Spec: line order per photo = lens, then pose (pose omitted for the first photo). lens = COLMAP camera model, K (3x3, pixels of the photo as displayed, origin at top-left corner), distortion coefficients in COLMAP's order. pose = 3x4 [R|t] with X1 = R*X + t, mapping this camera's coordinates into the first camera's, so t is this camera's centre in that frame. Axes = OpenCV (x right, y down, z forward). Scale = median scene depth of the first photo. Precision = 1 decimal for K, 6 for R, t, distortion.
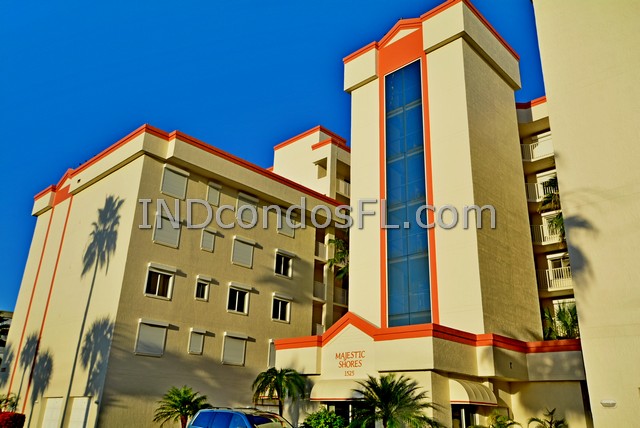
lens RADIAL K [[540.8, 0, 329.5], [0, 540.8, 201.3], [0, 0, 1]] dist [0.016519, -0.004206]
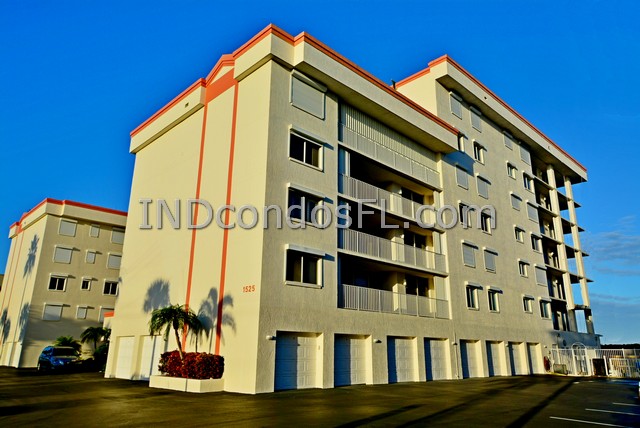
lens RADIAL K [[468.2, 0, 309.8], [0, 468.2, 212.6], [0, 0, 1]] dist [0.005453, 0.004486]
pose [[0.999253, -0.028627, -0.025946, 0.638501], [0.030758, 0.995835, 0.085833, -0.216106], [0.023380, -0.086567, 0.995972, -0.619705]]
